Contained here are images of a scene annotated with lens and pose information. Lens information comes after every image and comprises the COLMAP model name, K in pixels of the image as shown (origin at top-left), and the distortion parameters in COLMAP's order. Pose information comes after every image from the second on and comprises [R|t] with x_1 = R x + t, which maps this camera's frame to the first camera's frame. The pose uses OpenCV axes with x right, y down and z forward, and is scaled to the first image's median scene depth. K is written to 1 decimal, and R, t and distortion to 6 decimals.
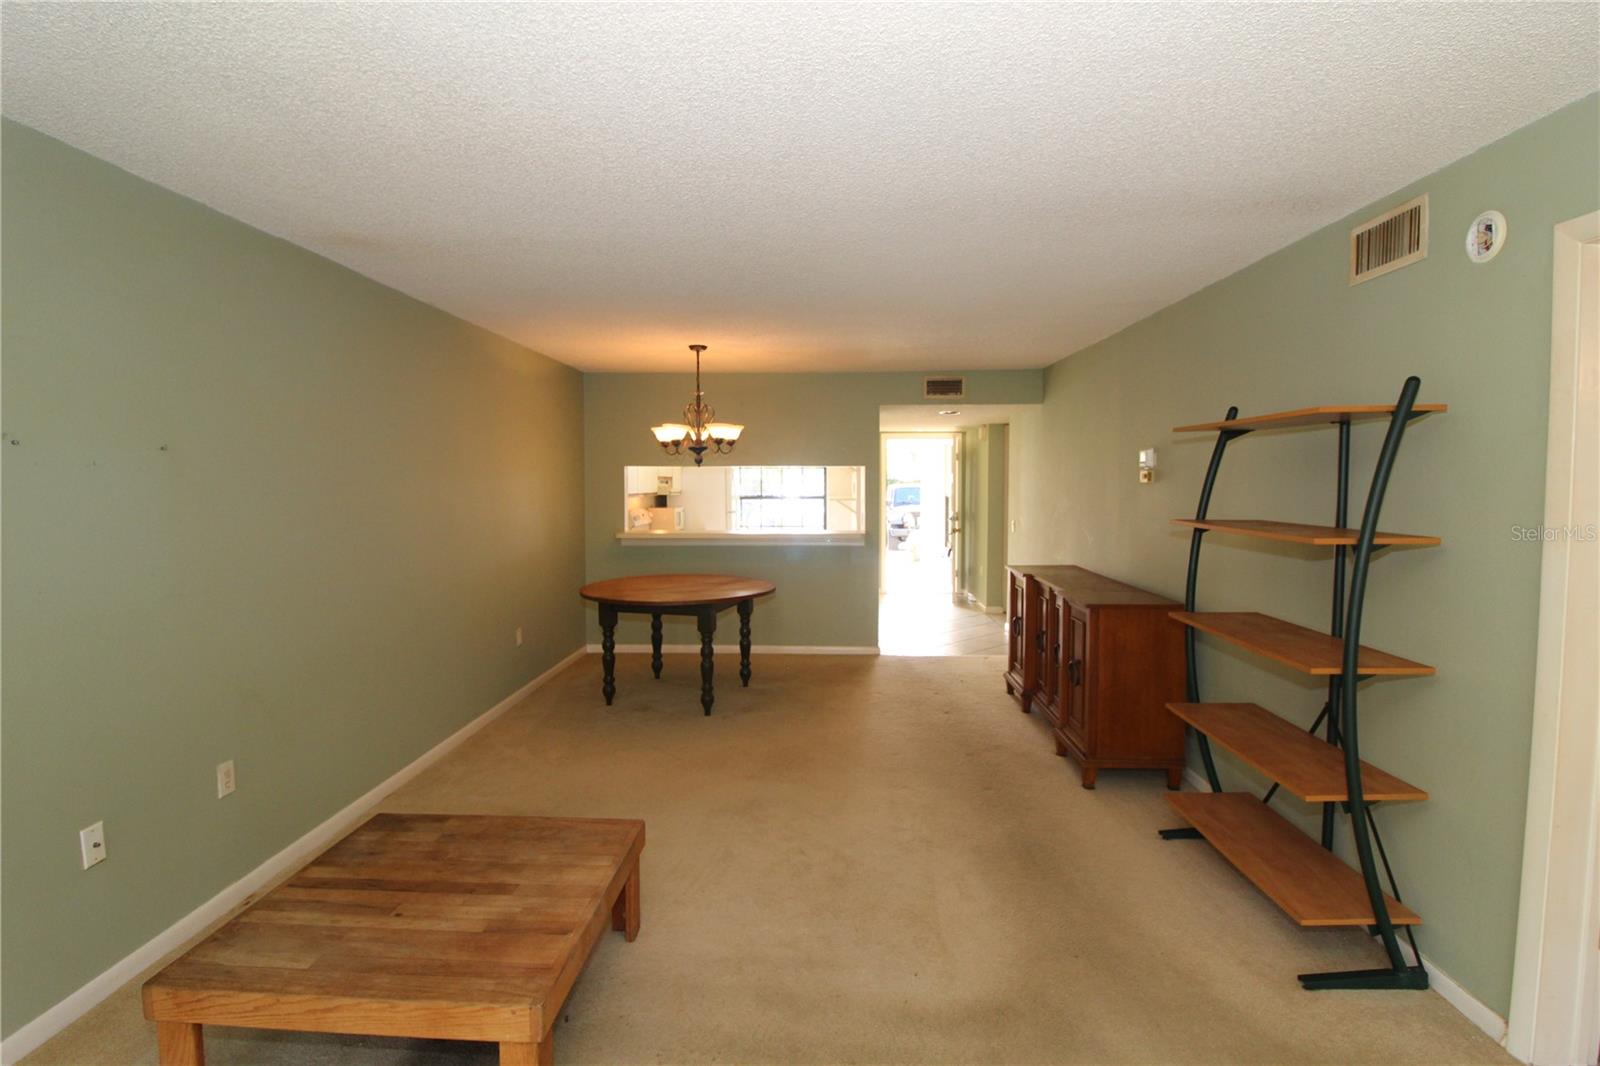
lens RADIAL K [[749.9, 0, 795.9], [0, 749.9, 525.5], [0, 0, 1]] dist [-0.001444, -0.009710]
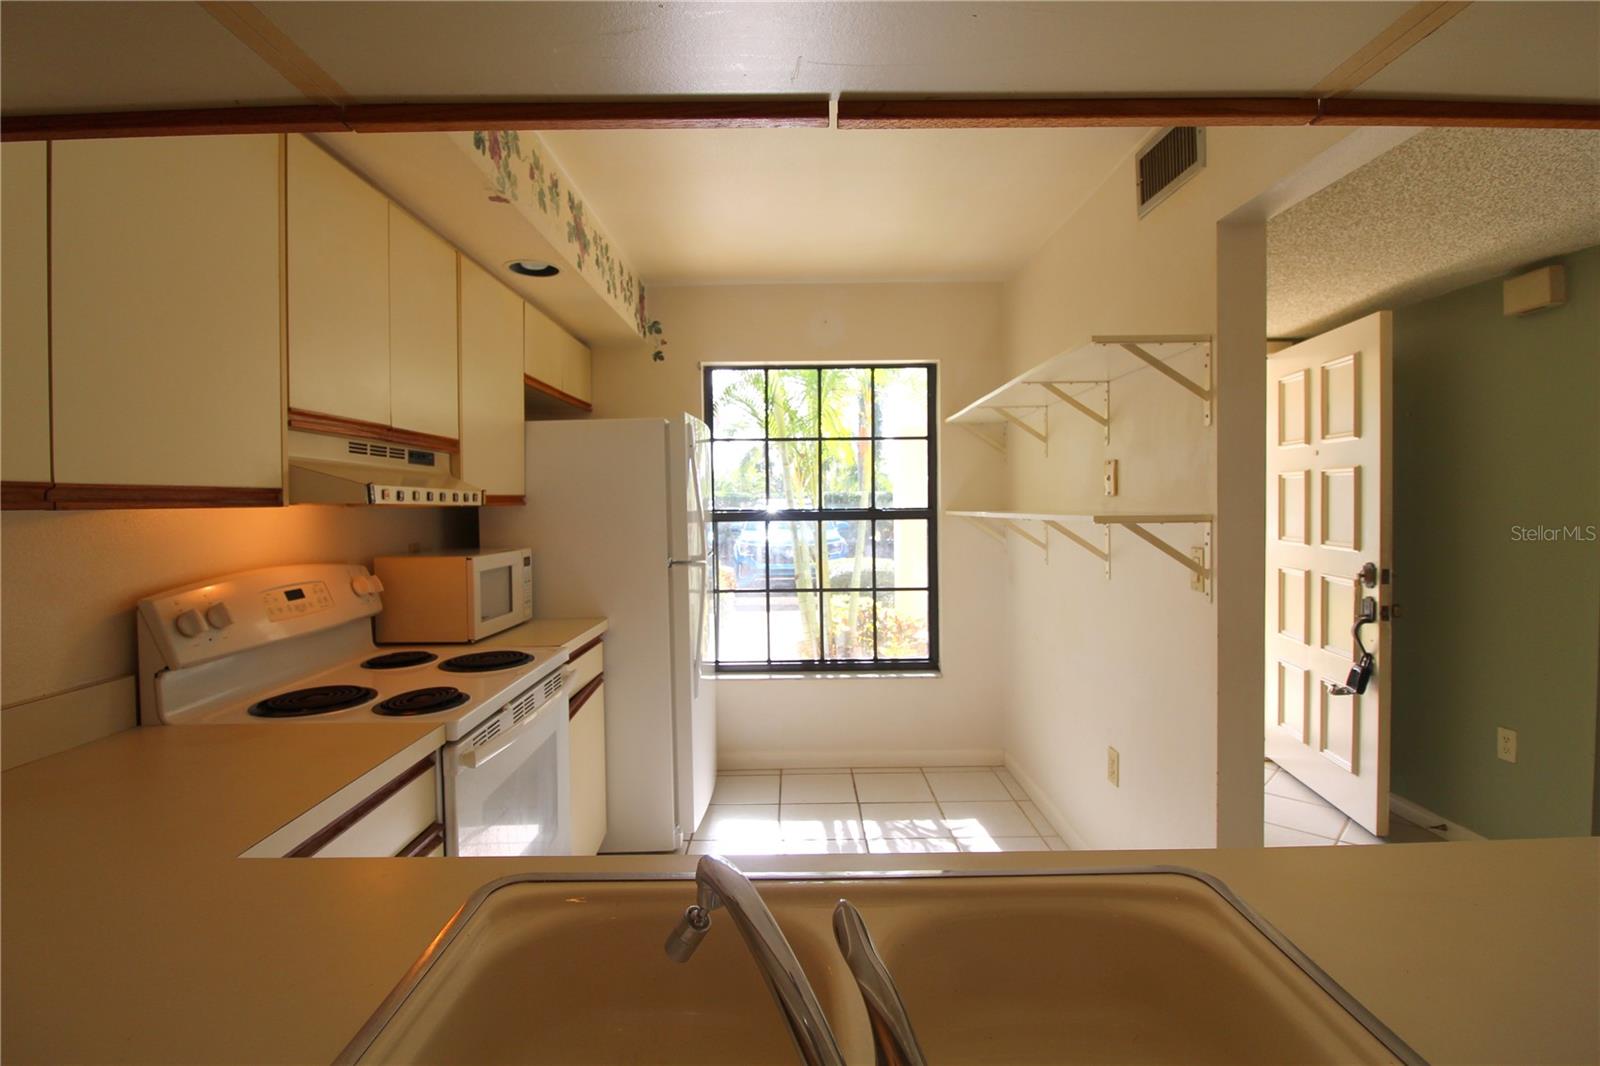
lens RADIAL K [[749.9, 0, 806.3], [0, 749.9, 513.7], [0, 0, 1]] dist [-0.001444, -0.009710]
pose [[0.997962, -0.014836, 0.062062, -0.103770], [0.017517, 0.998927, -0.042872, -0.044557], [-0.061359, 0.043871, 0.997151, 1.288314]]
